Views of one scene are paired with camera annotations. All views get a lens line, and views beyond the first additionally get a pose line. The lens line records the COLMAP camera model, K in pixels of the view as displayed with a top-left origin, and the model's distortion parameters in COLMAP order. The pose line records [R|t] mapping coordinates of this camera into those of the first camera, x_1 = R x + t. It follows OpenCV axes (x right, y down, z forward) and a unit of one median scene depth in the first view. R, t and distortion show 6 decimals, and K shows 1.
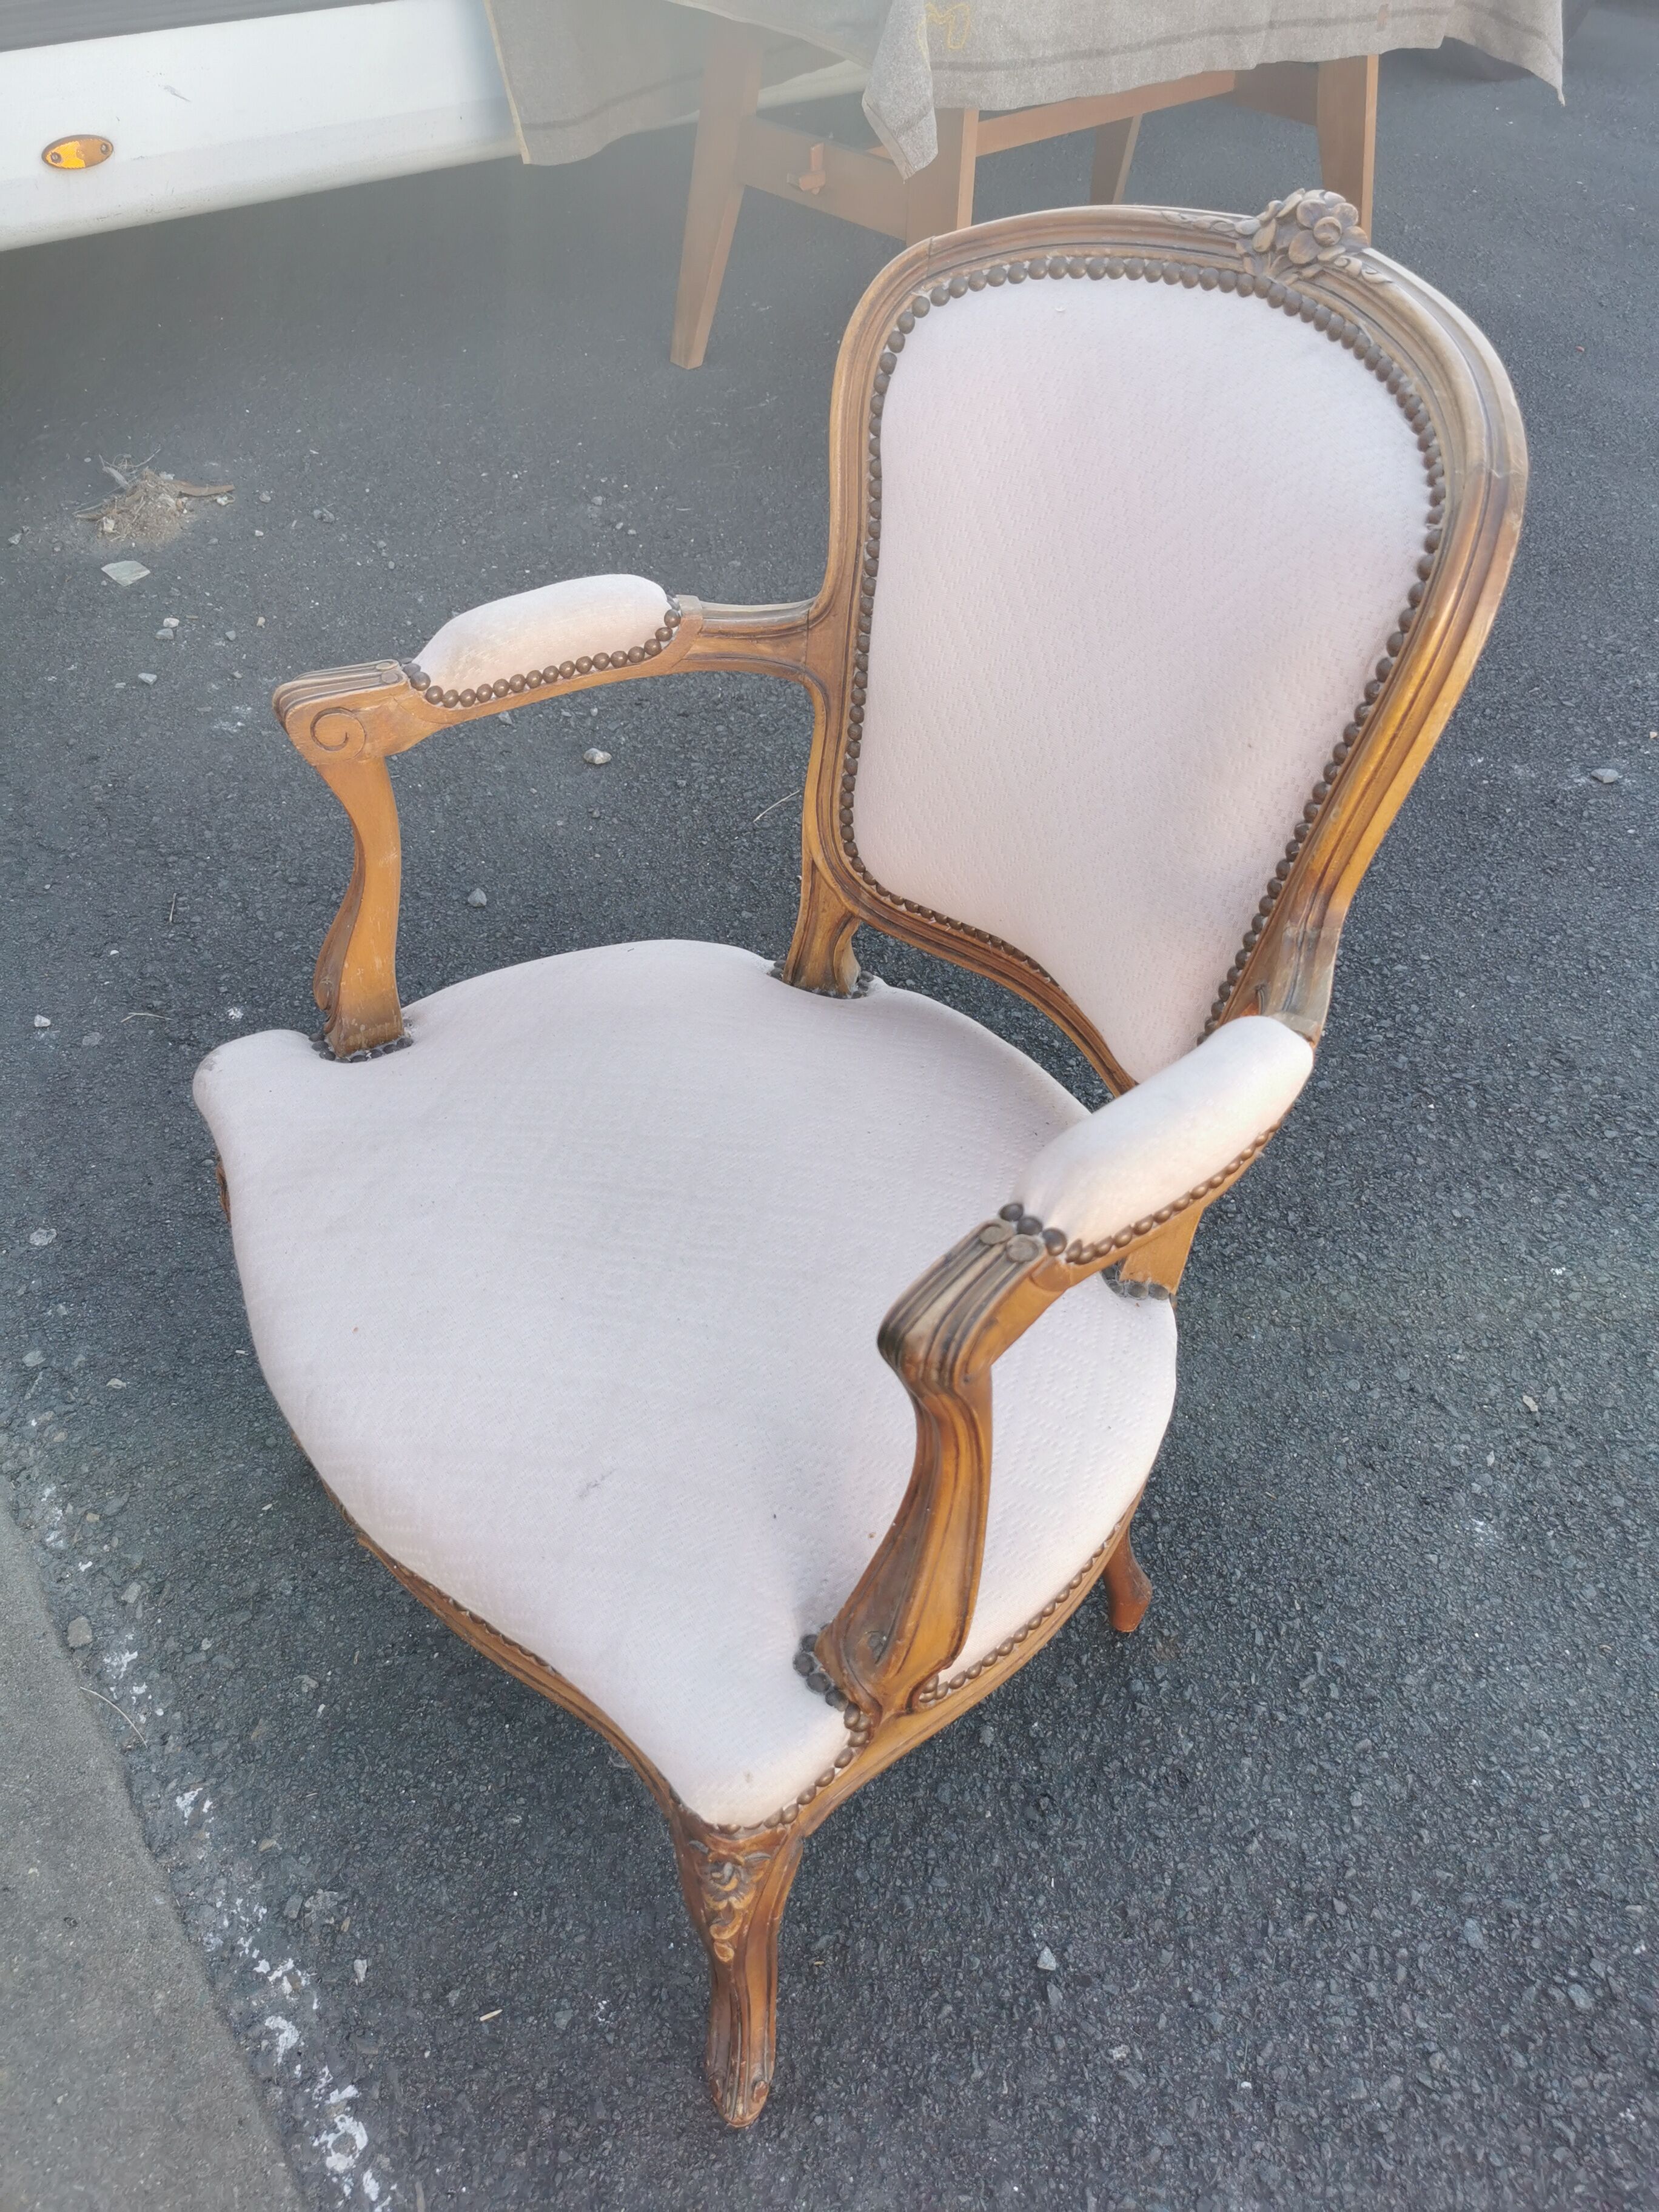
lens RADIAL K [[1712.5, 0, 819.2], [0, 1712.5, 1098.7], [0, 0, 1]] dist [0.022853, -0.016419]
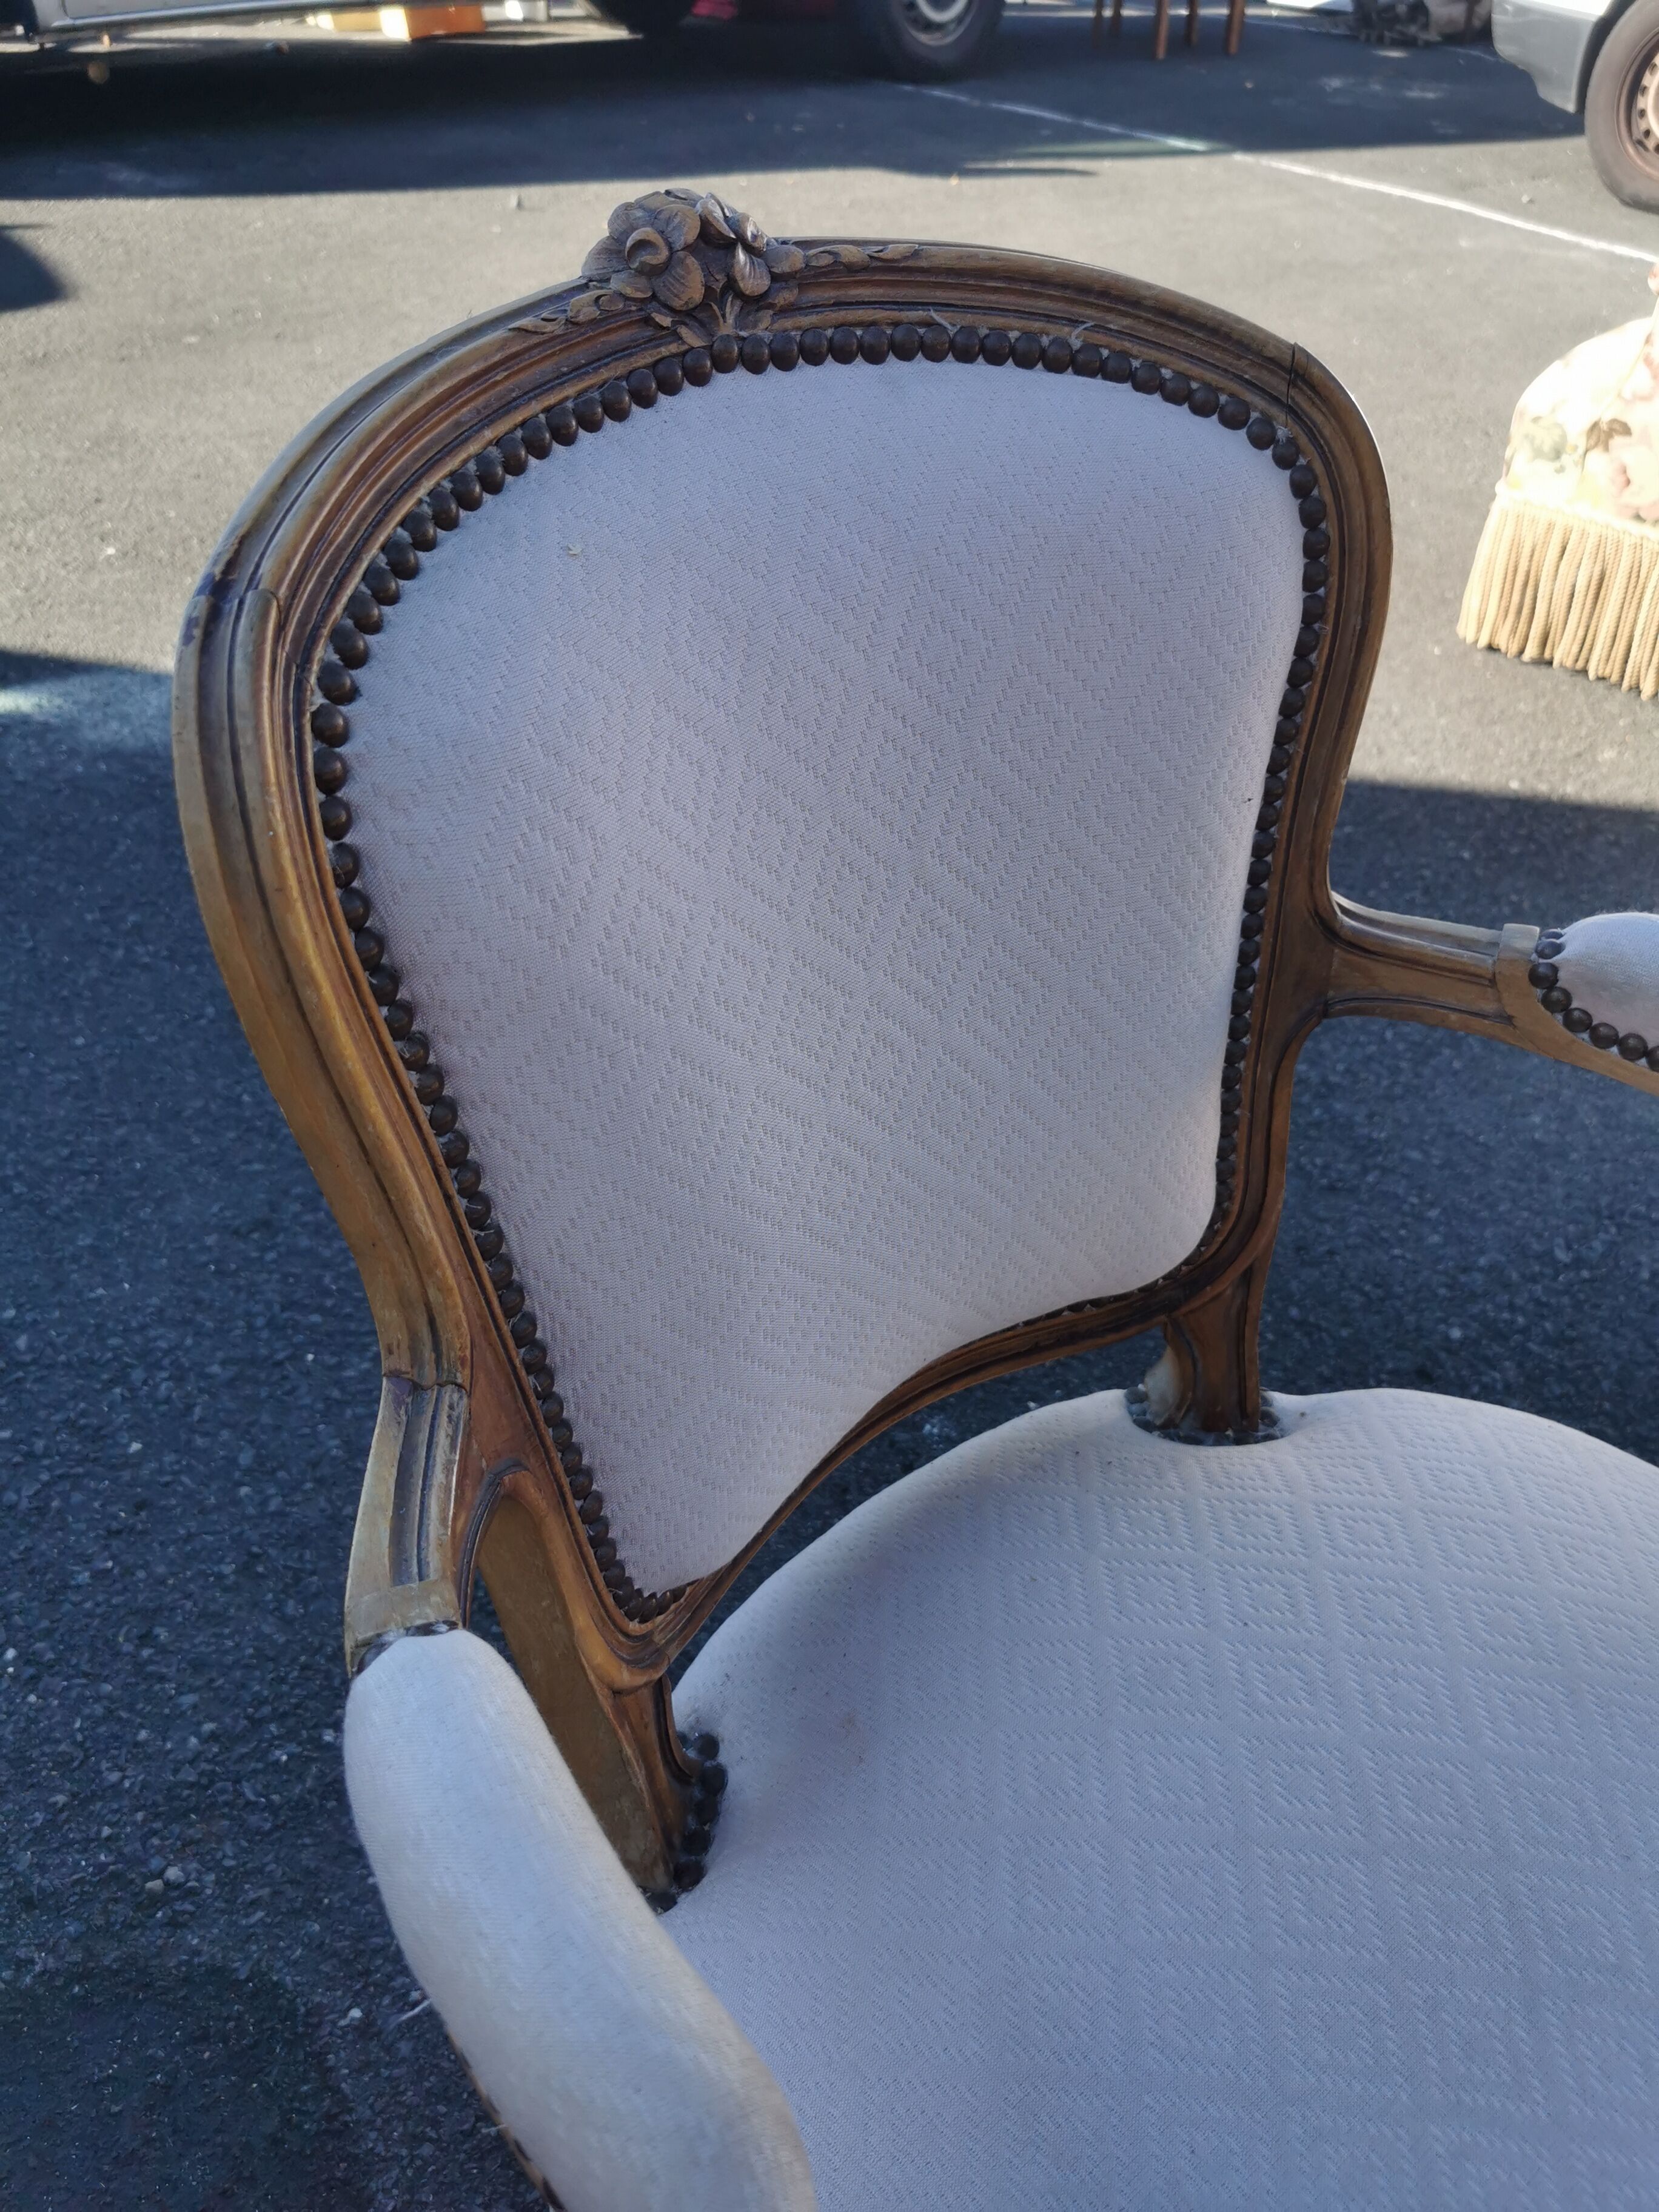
lens RADIAL K [[1738.5, 0, 829.5], [0, 1738.5, 1106.0], [0, 0, 1]] dist [0.034793, 0.001343]
pose [[-0.070153, -0.629809, 0.773575, -0.319397], [0.642494, 0.564686, 0.518007, -0.494105], [-0.763073, 0.533357, 0.365035, 0.704838]]
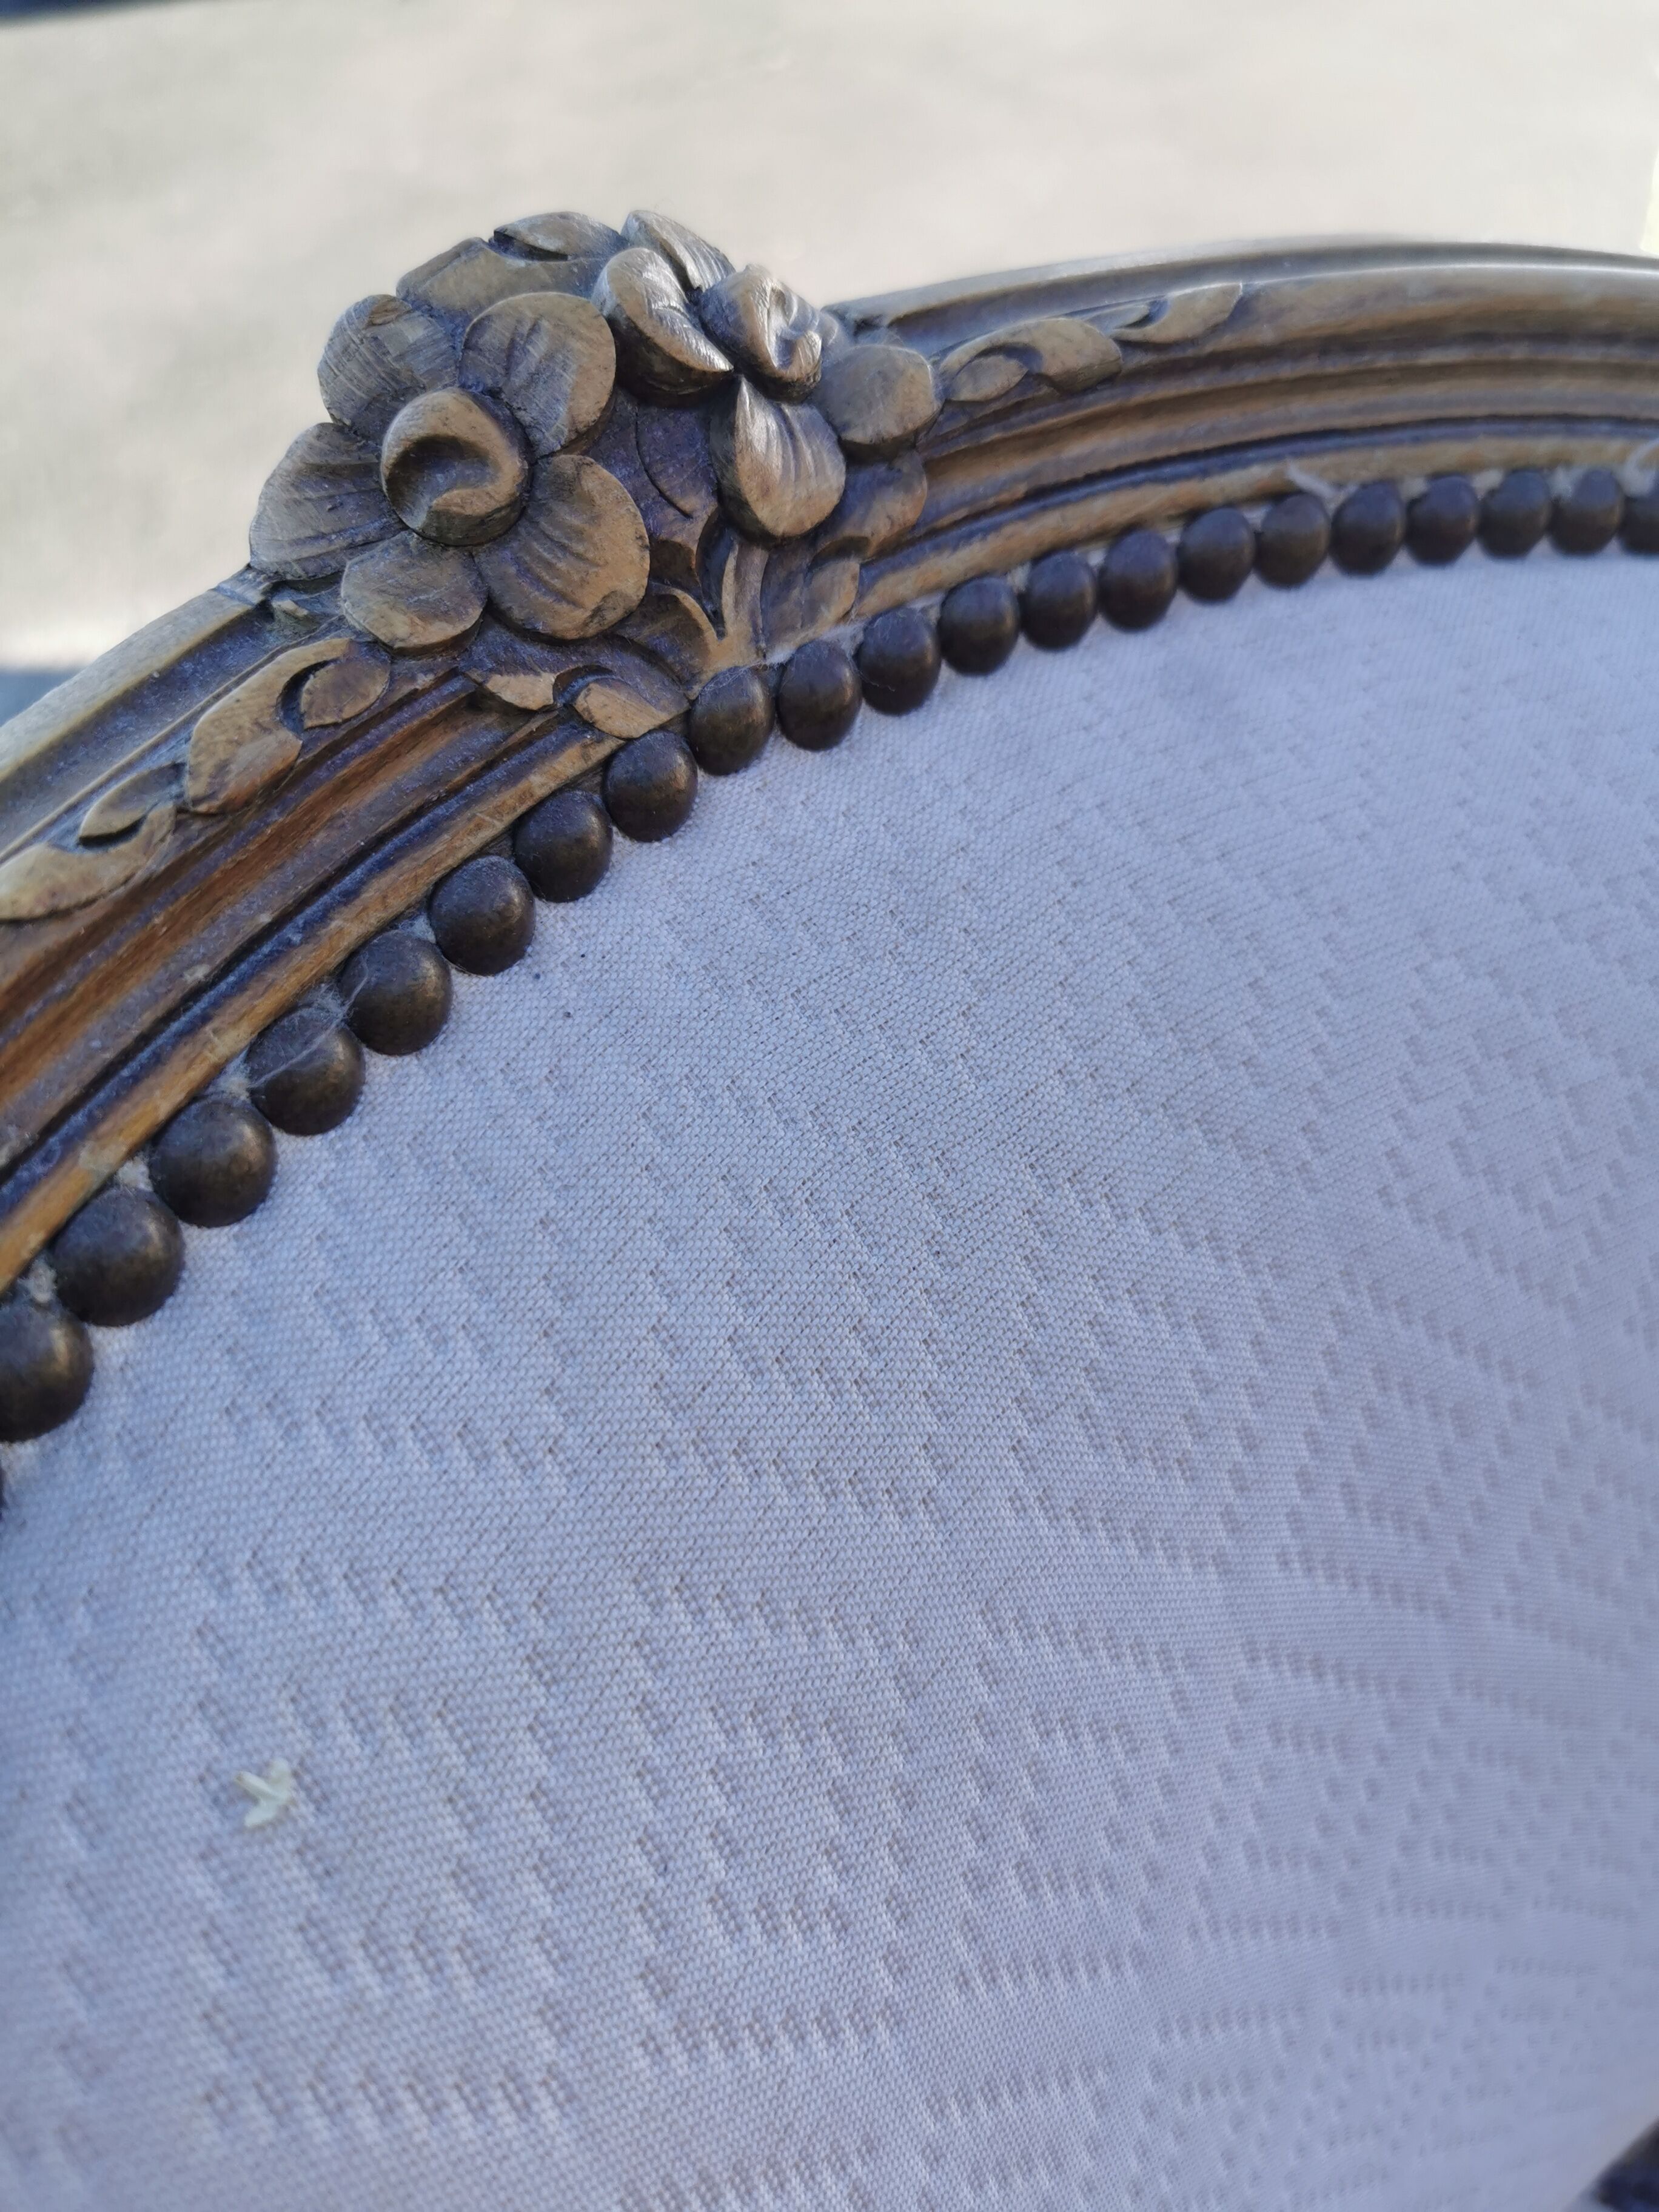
lens RADIAL K [[1873.7, 0, 829.5], [0, 1873.7, 1106.0], [0, 0, 1]] dist [-0.007372, -0.007287]
pose [[-0.131535, -0.691308, 0.710487, 0.055783], [0.688031, 0.452309, 0.567477, -0.451680], [-0.713661, 0.563480, 0.416147, 0.736733]]
